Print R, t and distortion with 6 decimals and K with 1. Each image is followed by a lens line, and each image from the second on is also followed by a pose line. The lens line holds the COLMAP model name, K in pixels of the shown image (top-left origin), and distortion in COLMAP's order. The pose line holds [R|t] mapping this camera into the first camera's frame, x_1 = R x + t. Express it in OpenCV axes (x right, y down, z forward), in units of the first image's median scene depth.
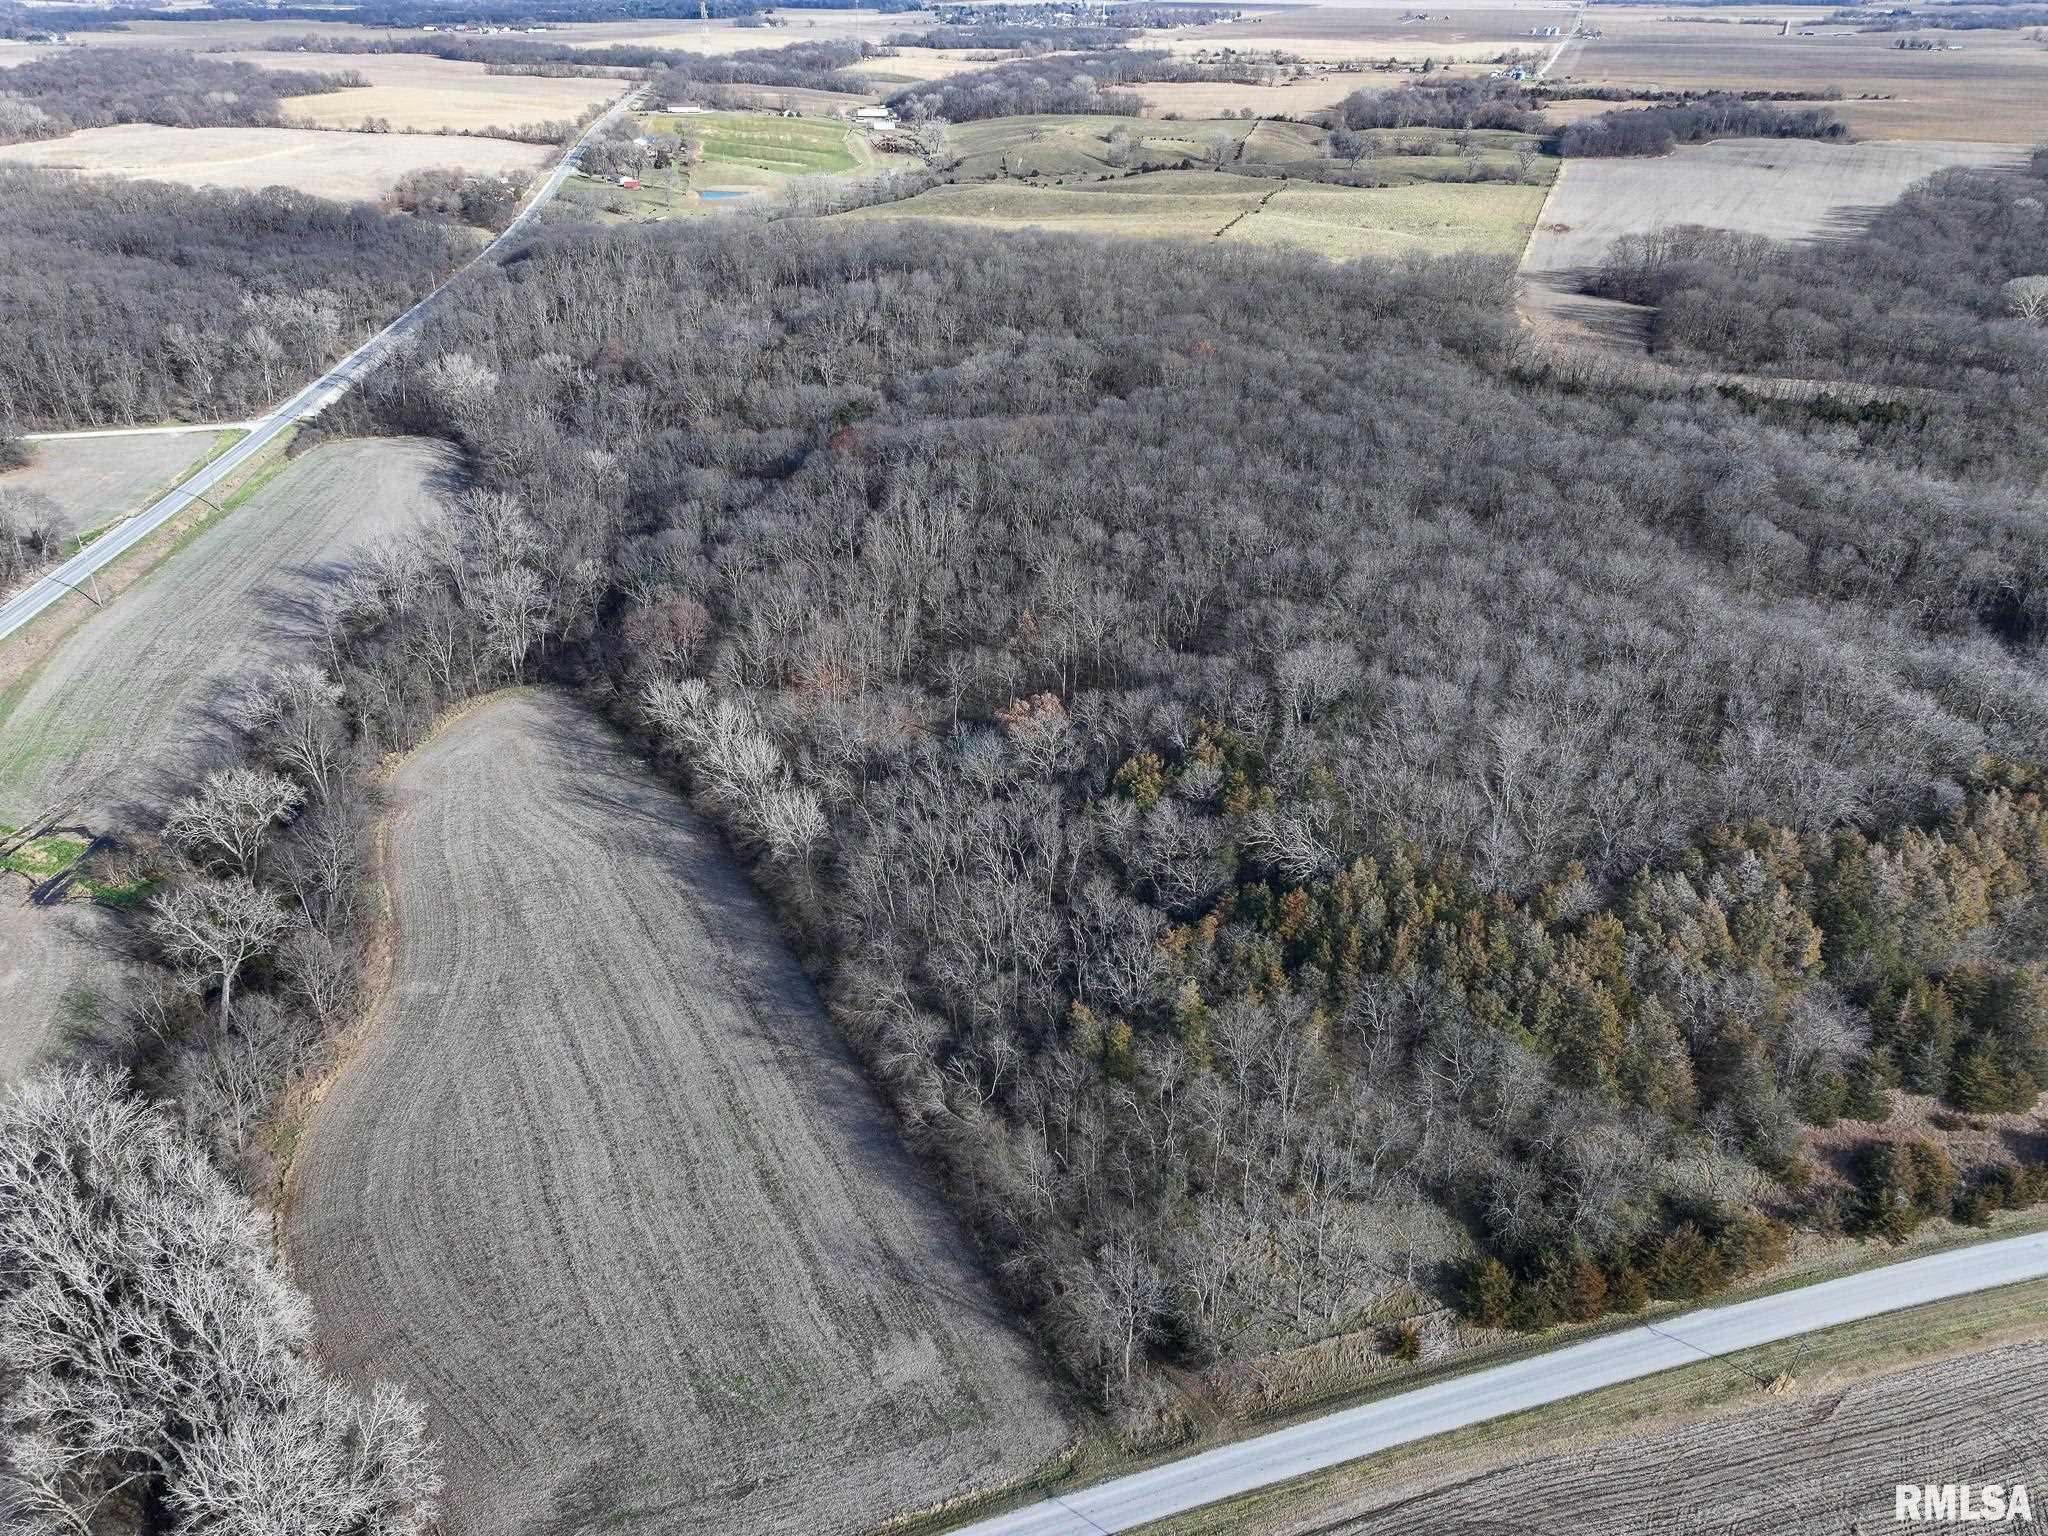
lens RADIAL K [[1487.7, 0, 1024.0], [0, 1487.7, 768.0], [0, 0, 1]] dist [-0.005870, 0.025796]
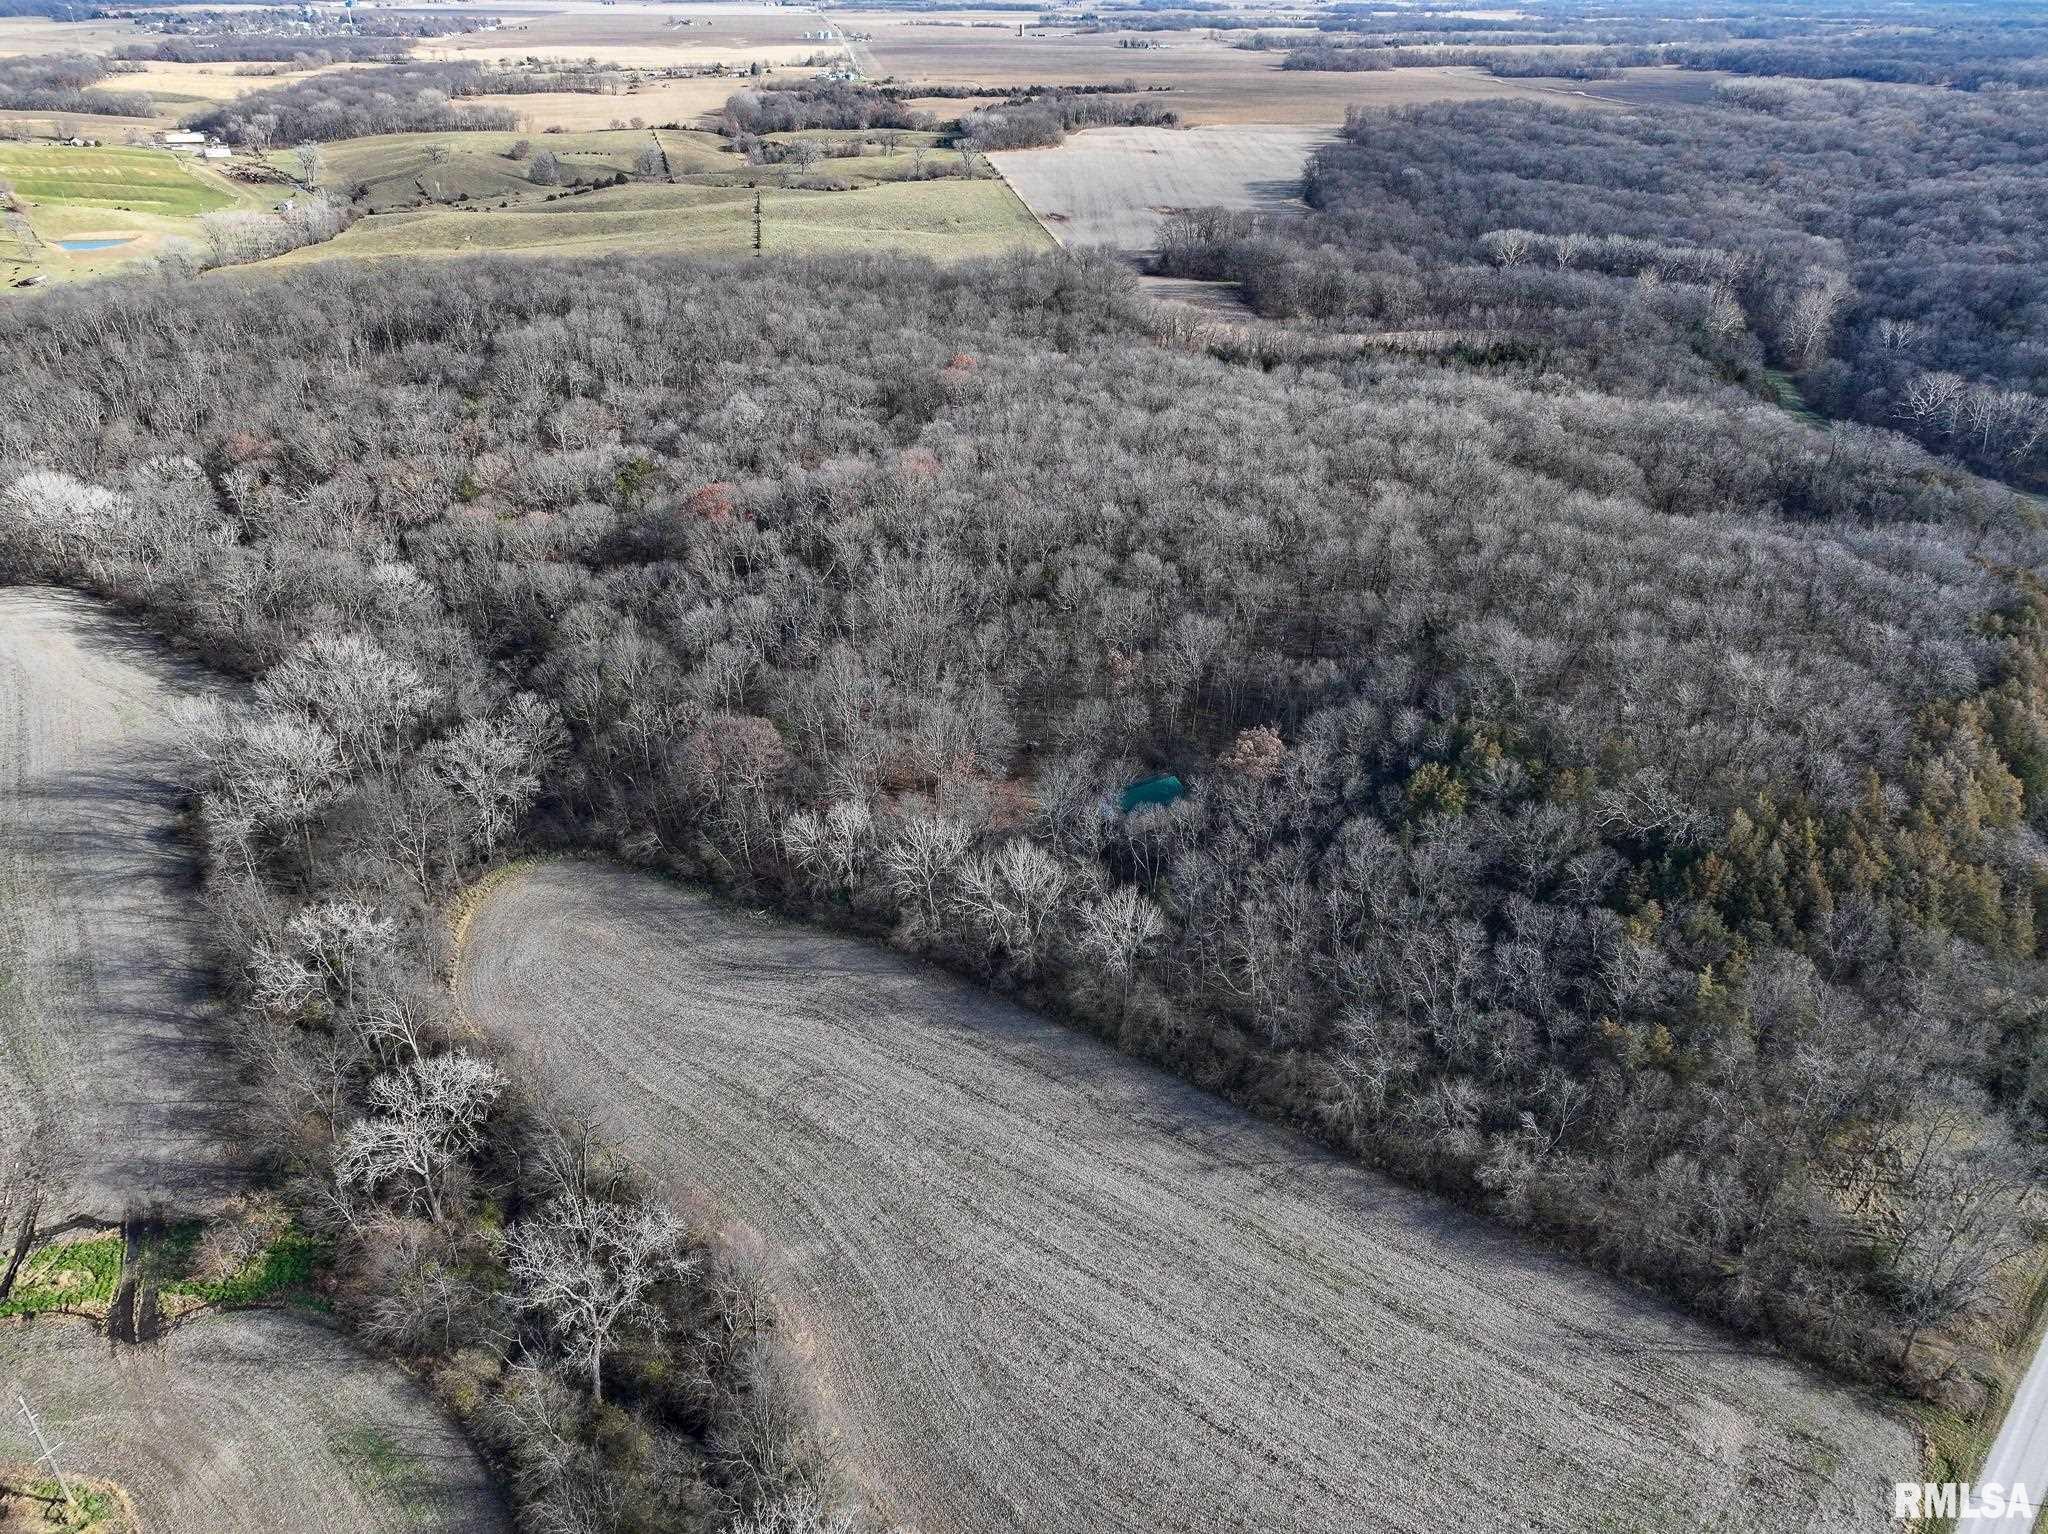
lens RADIAL K [[1450.9, 0, 1029.6], [0, 1450.9, 772.8], [0, 0, 1]] dist [-0.009947, 0.028312]
pose [[0.883768, -0.225431, 0.410043, -0.114812], [0.221397, 0.973457, 0.058002, -0.024798], [-0.412235, 0.039522, 0.910220, 0.048128]]
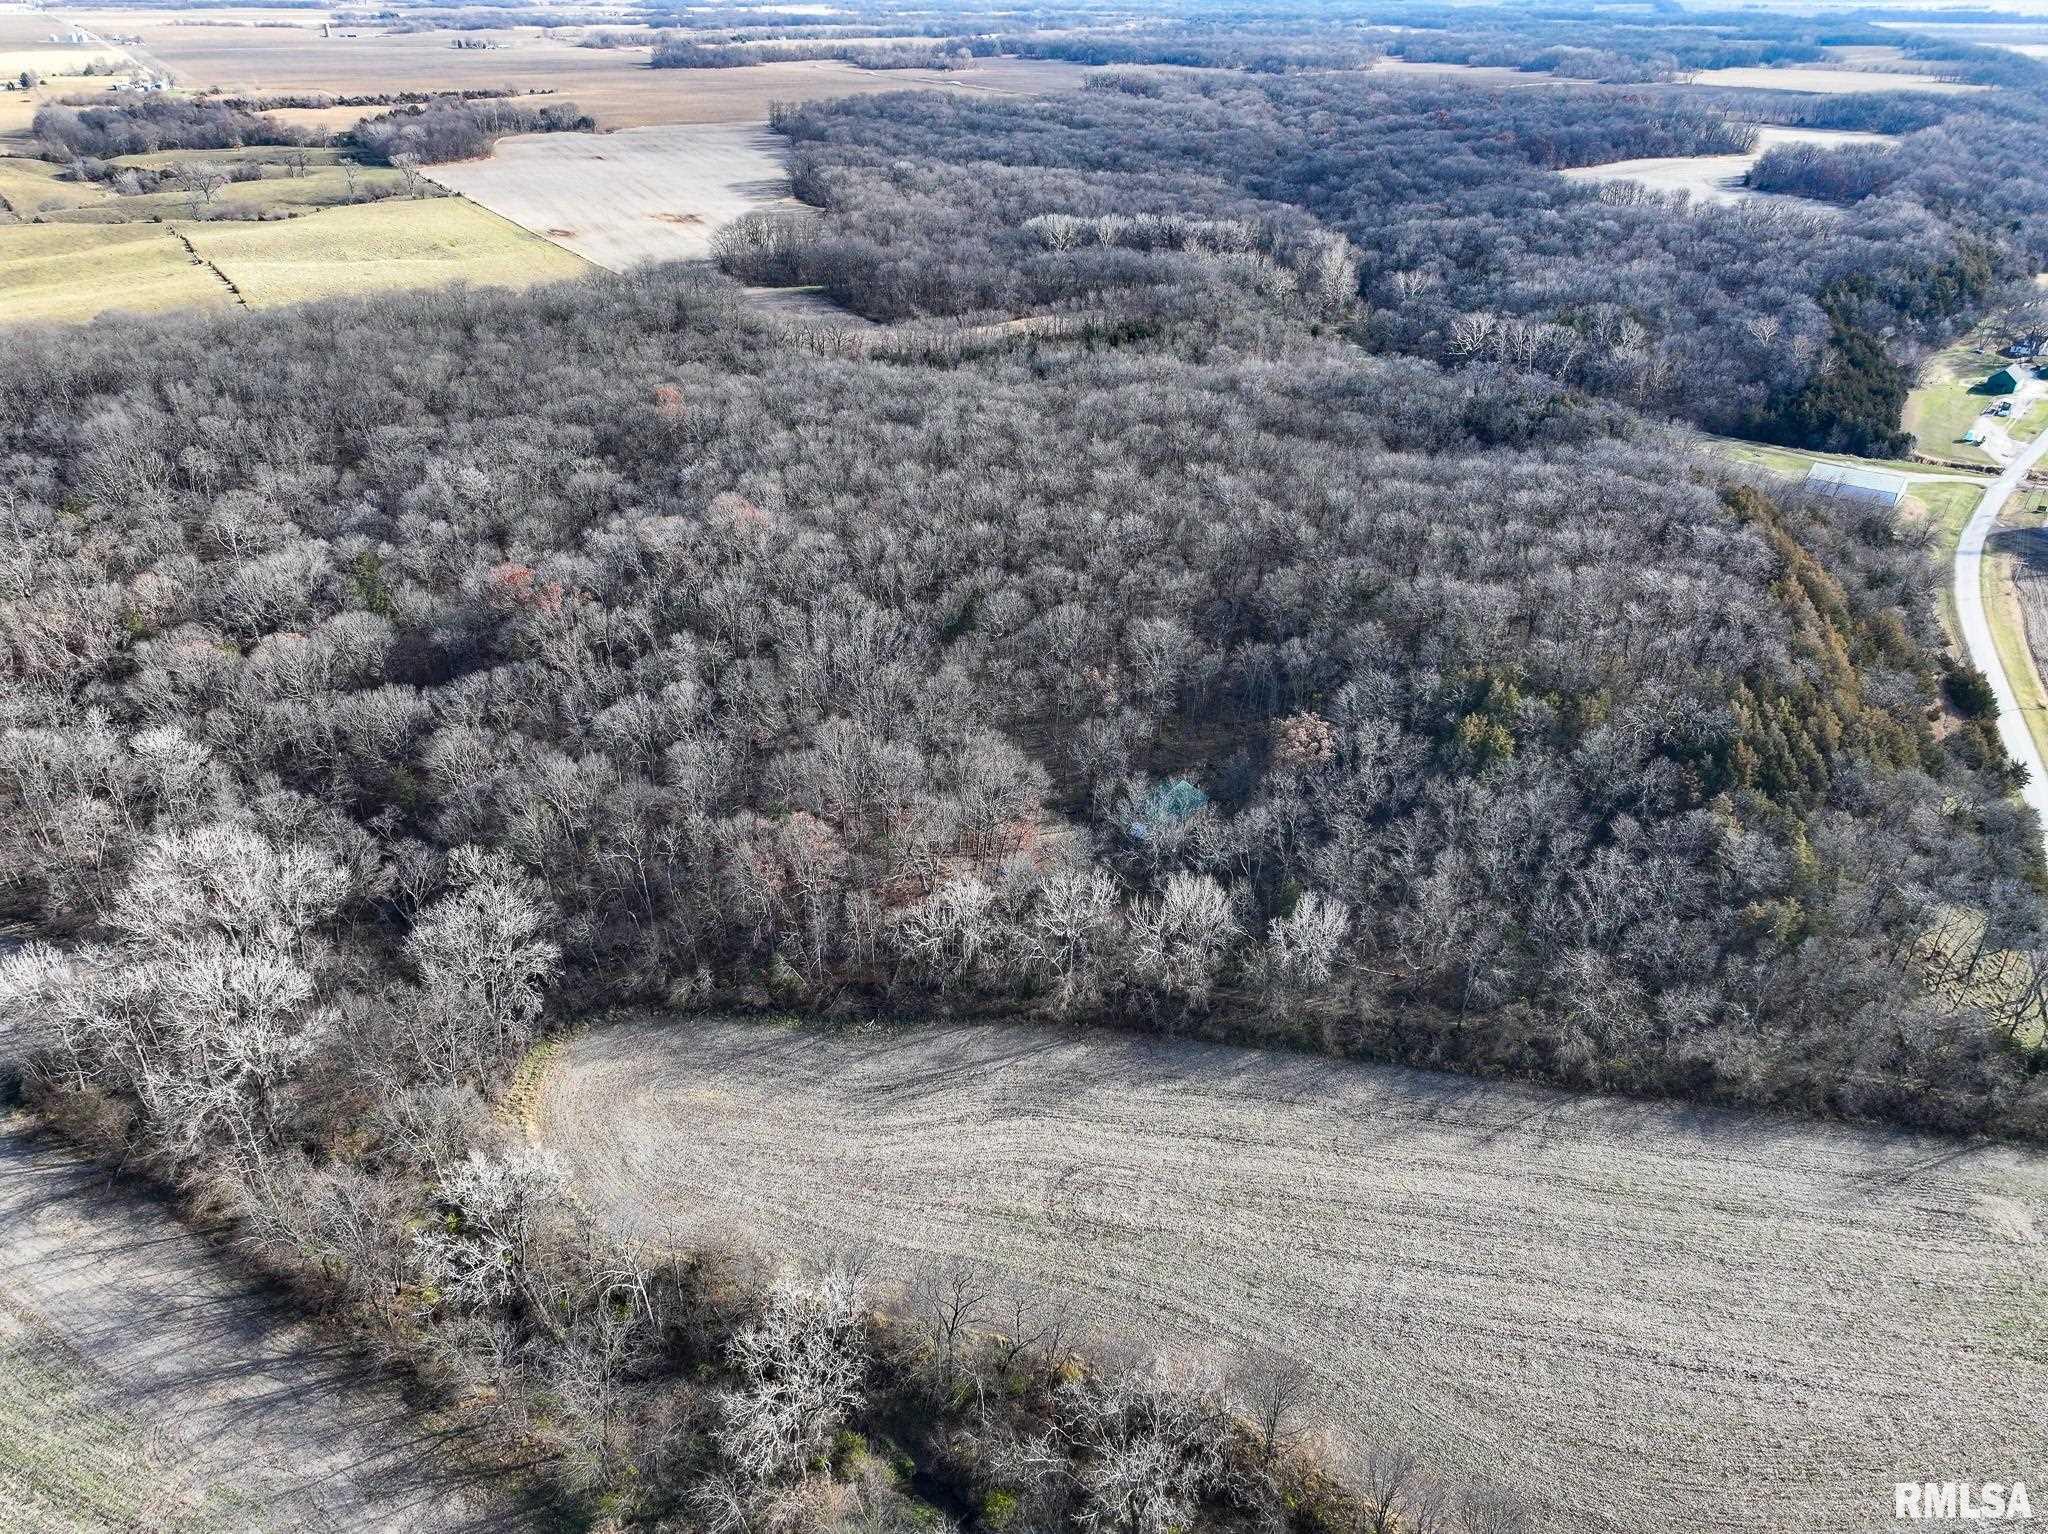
lens RADIAL K [[1450.9, 0, 1029.6], [0, 1450.9, 772.8], [0, 0, 1]] dist [-0.009947, 0.028312]
pose [[0.602277, -0.388289, 0.697491, -0.174890], [0.380167, 0.907804, 0.177098, -0.057109], [-0.701951, 0.158501, 0.694365, 0.106849]]
